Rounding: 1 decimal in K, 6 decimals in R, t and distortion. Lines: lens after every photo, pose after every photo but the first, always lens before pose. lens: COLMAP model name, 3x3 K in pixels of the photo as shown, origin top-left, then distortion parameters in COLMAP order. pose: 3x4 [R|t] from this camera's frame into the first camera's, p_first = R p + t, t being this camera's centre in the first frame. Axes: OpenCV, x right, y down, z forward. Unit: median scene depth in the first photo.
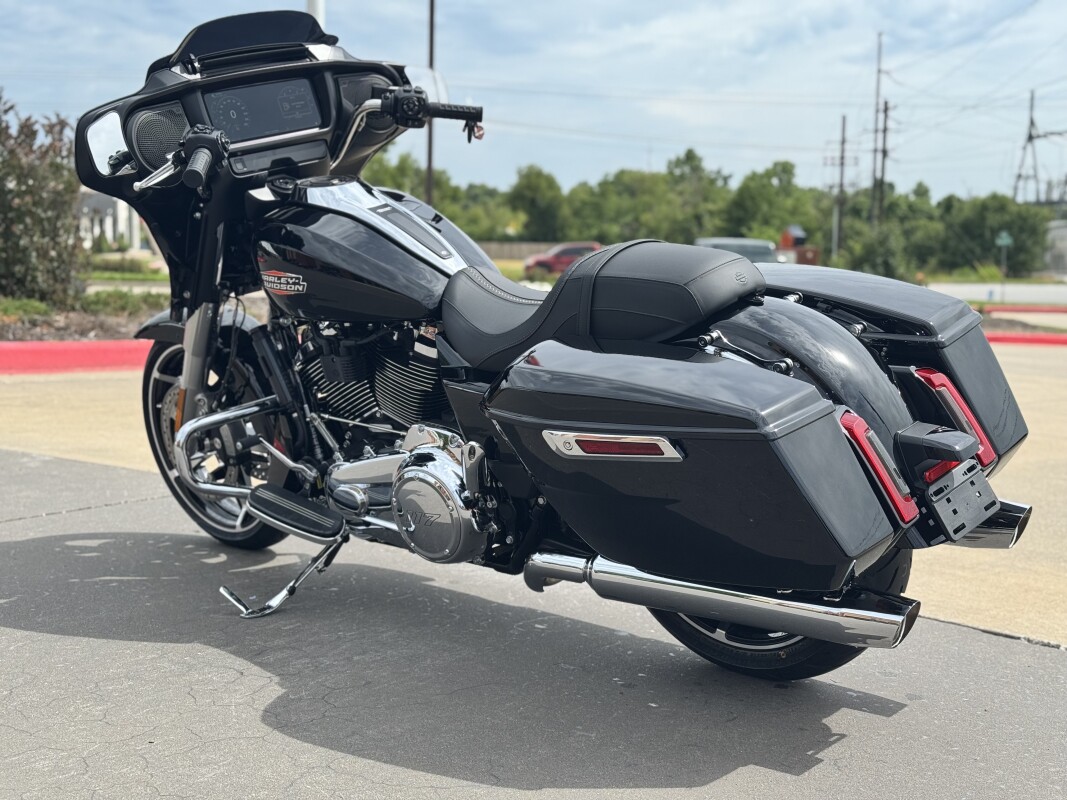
lens RADIAL K [[1501.4, 0, 532.5], [0, 1501.4, 400.3], [0, 0, 1]] dist [0.165251, 0.000000]
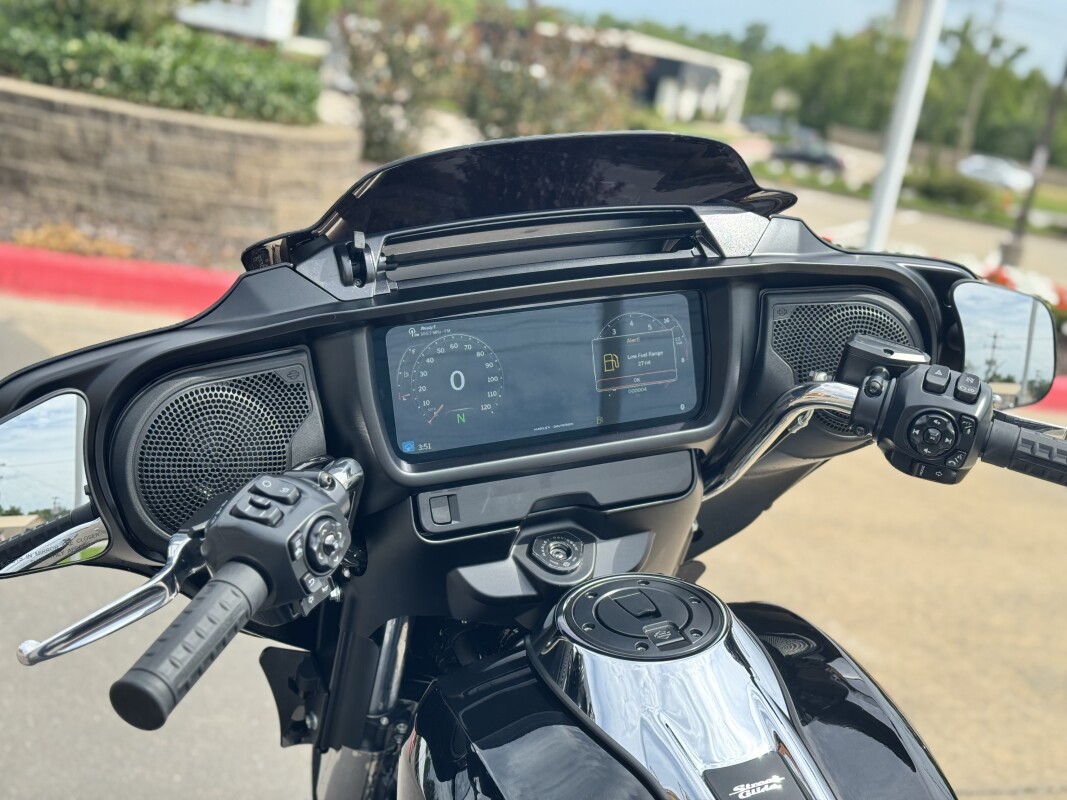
lens RADIAL K [[1501.4, 0, 534.1], [0, 1501.4, 399.2], [0, 0, 1]] dist [0.165251, 0.000000]
pose [[0.915833, 0.234515, -0.325965, -0.051275], [-0.211325, 0.971720, 0.105362, -0.220967], [0.341455, -0.027610, 0.939492, 0.625811]]
